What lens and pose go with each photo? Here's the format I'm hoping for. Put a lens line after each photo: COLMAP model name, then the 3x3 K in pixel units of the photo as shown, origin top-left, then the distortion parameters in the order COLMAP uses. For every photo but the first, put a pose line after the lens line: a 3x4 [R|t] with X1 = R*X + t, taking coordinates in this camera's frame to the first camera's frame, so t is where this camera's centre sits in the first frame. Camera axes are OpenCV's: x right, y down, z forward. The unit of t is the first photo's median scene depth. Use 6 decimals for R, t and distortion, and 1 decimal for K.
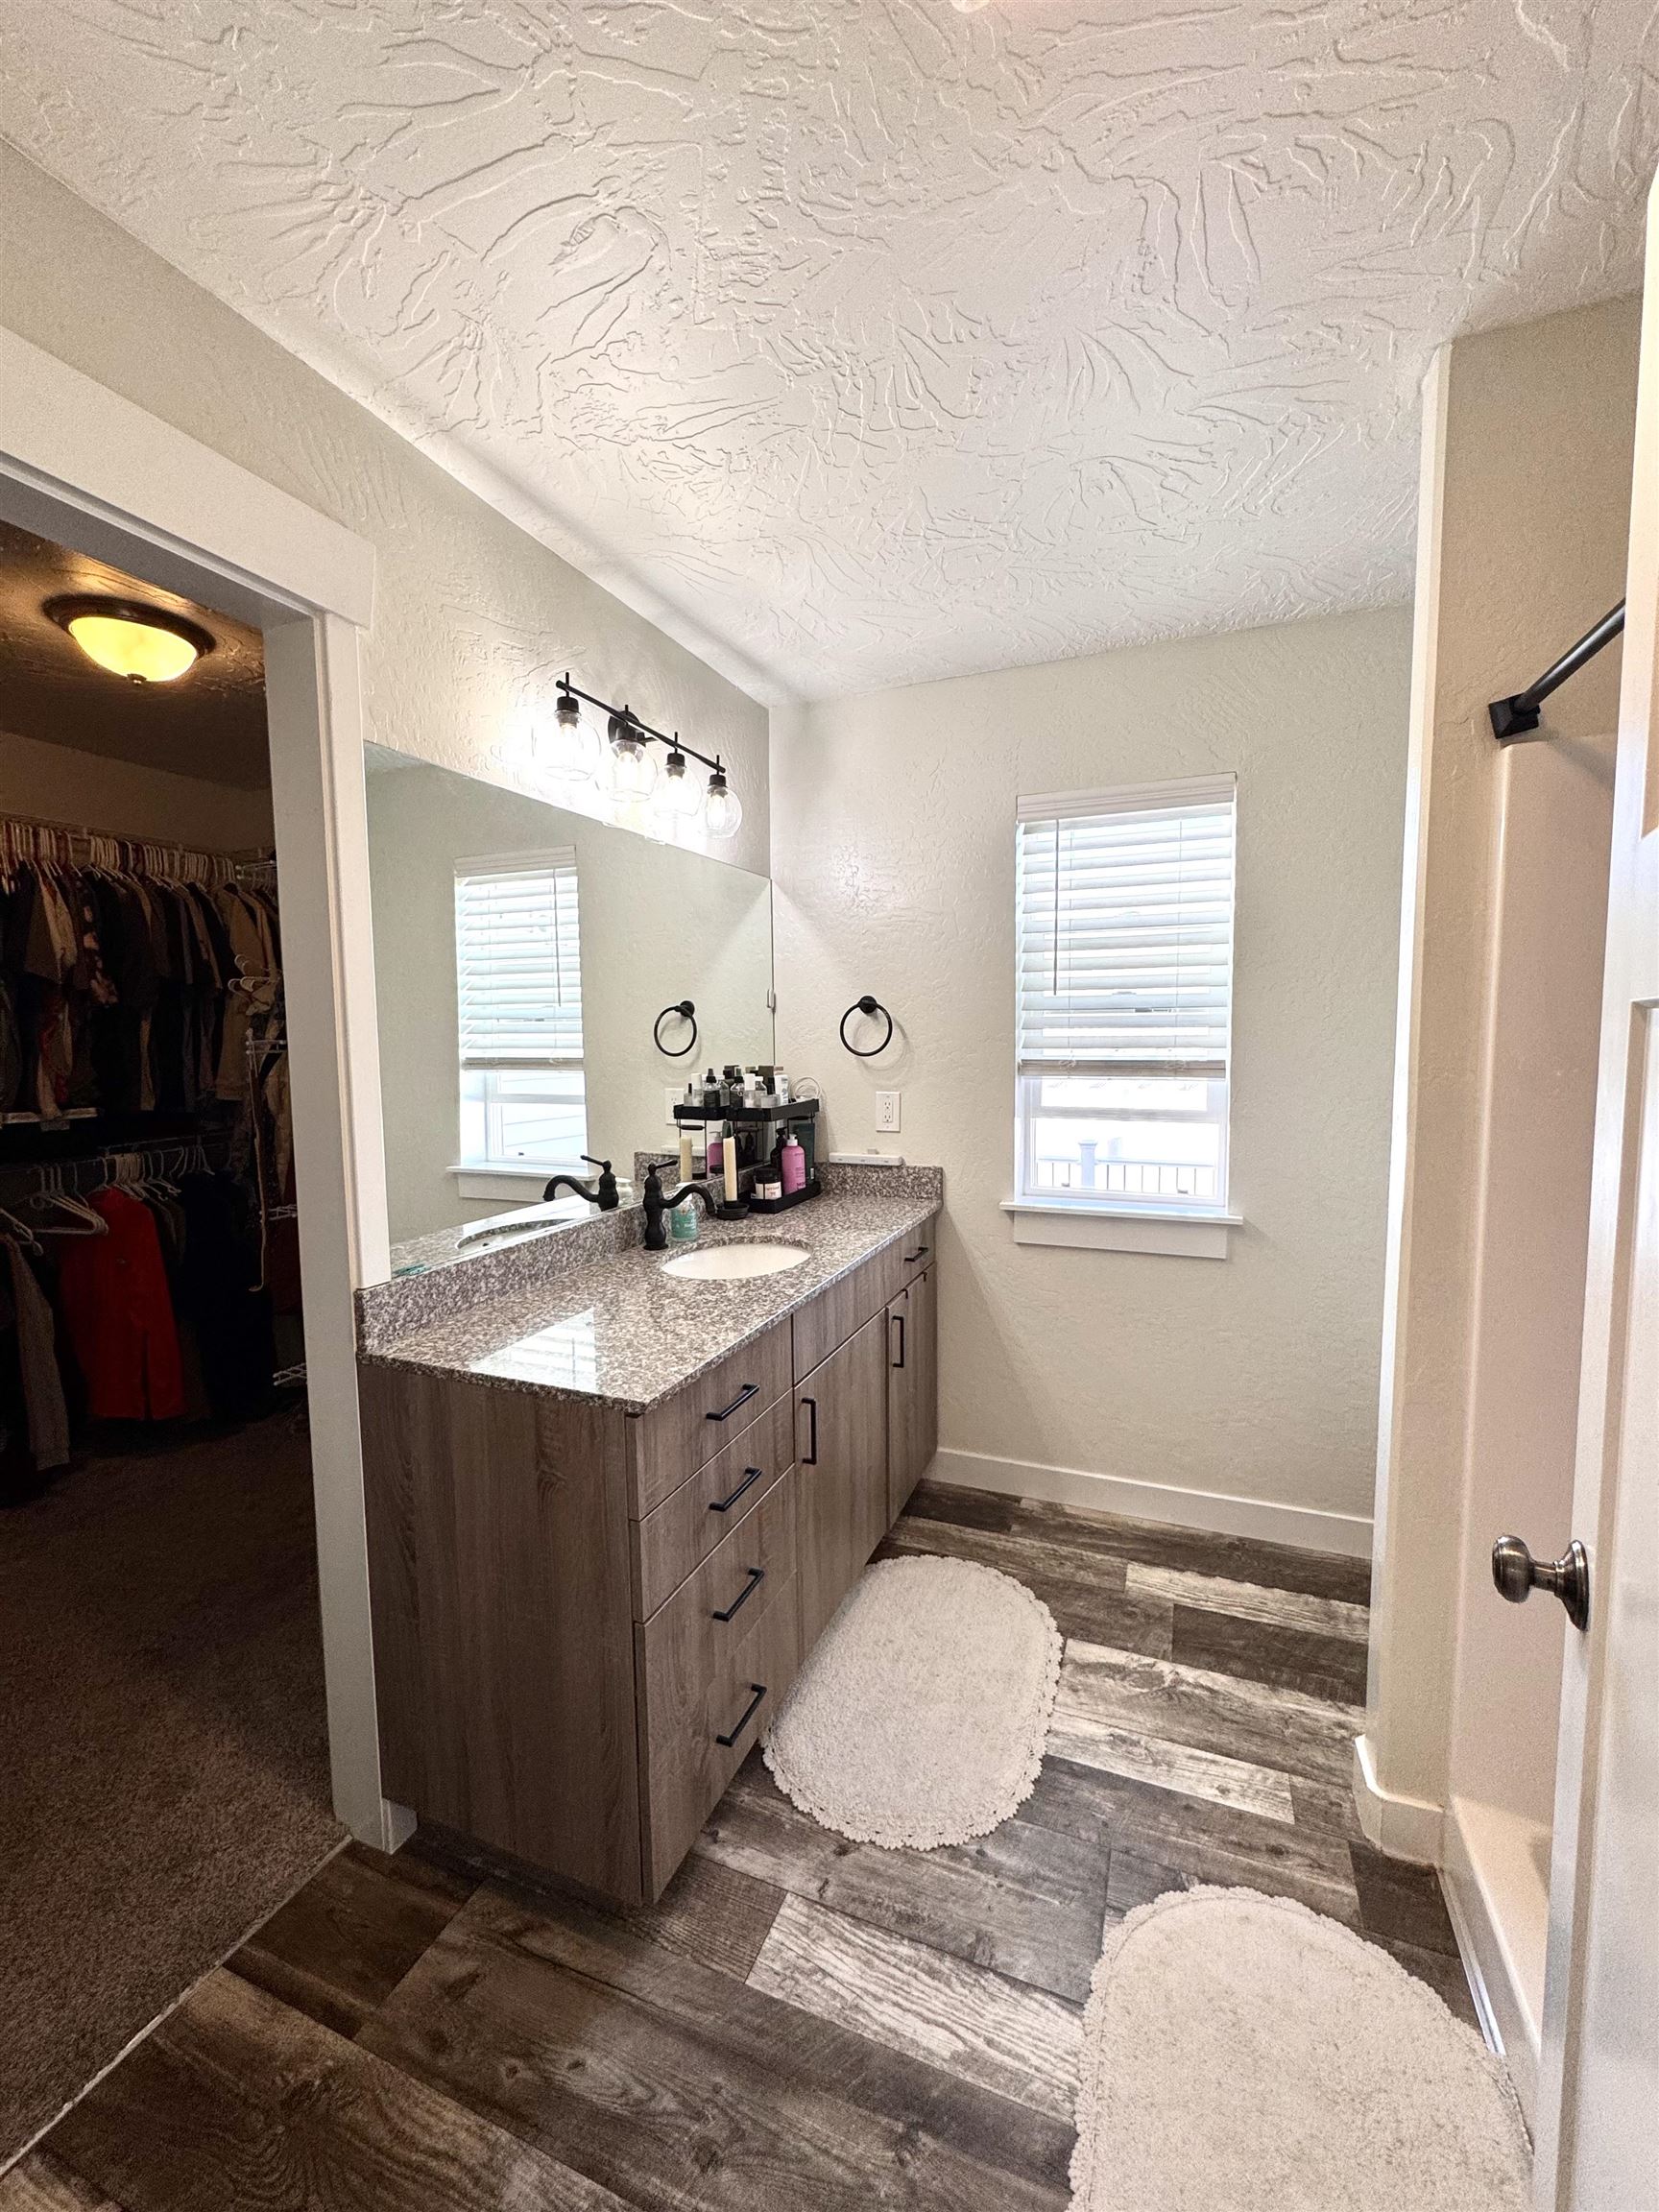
lens RADIAL K [[886.2, 0, 831.3], [0, 886.2, 1104.1], [0, 0, 1]] dist [-0.002055, 0.000543]
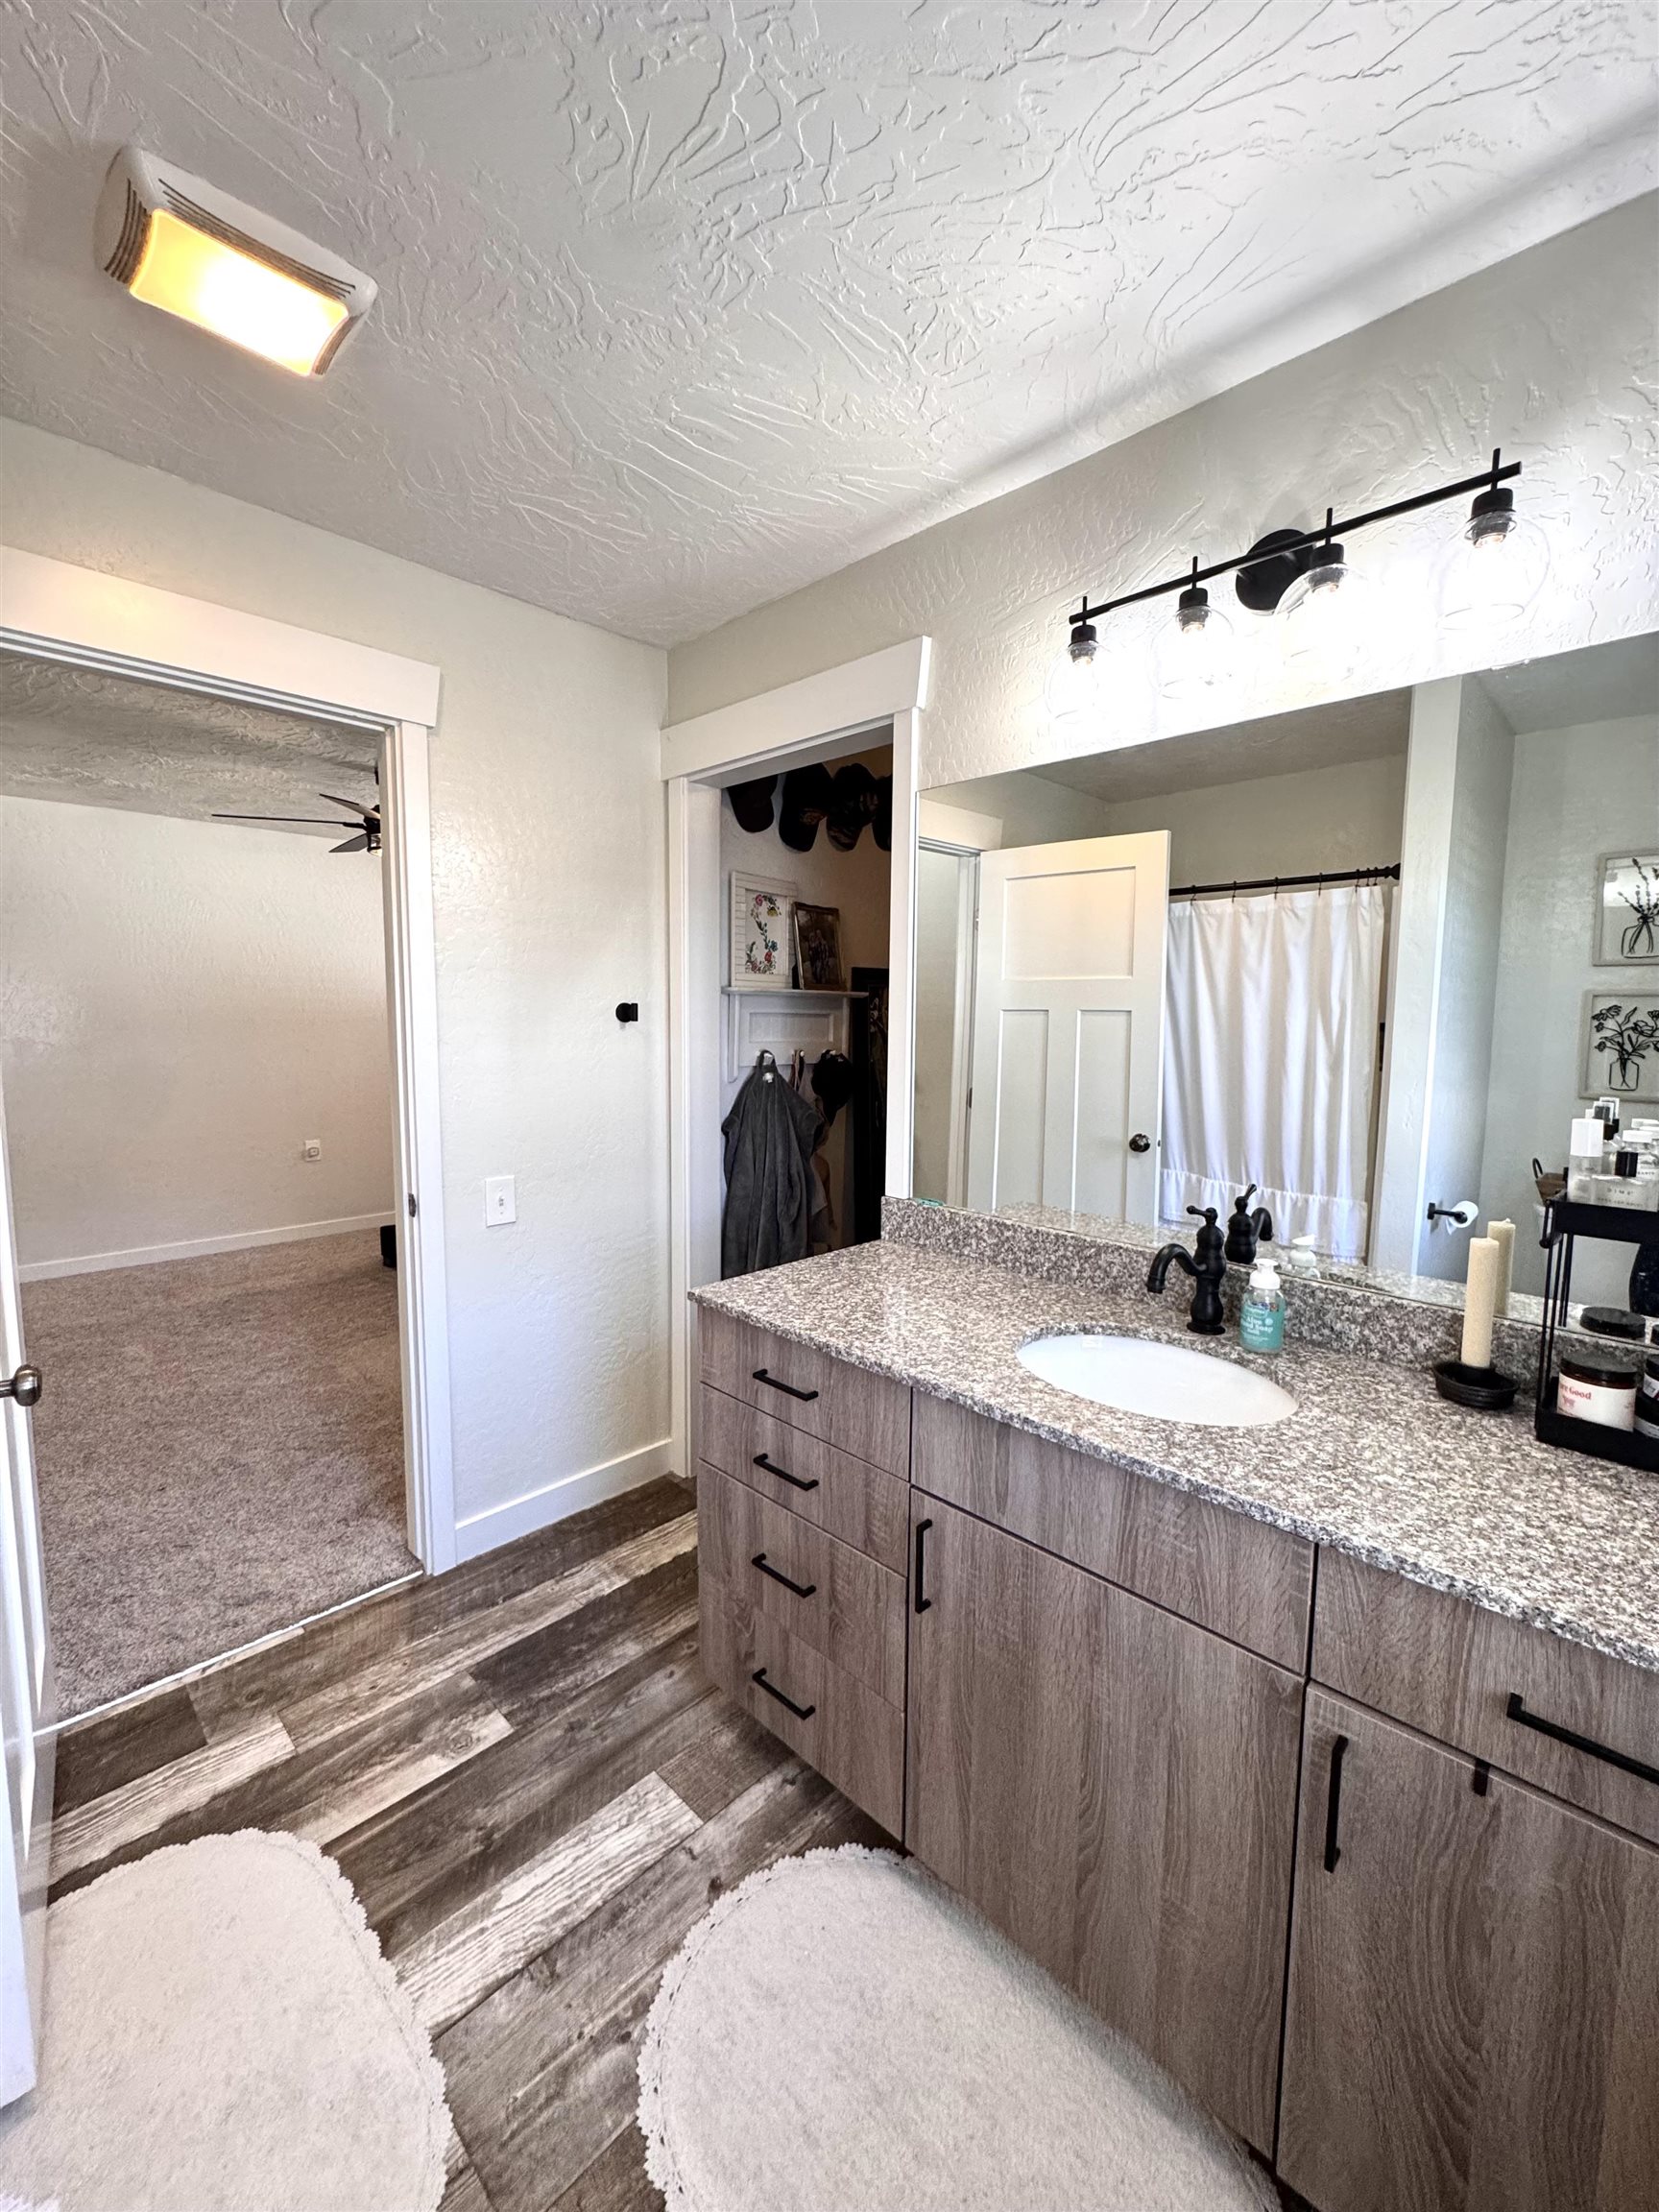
lens RADIAL K [[886.2, 0, 831.3], [0, 886.2, 1104.1], [0, 0, 1]] dist [-0.002055, 0.000543]
pose [[-0.376071, 0.102411, -0.920914, 0.850301], [-0.080944, 0.986443, 0.142753, -0.138841], [0.923049, 0.128228, -0.362683, 1.531750]]
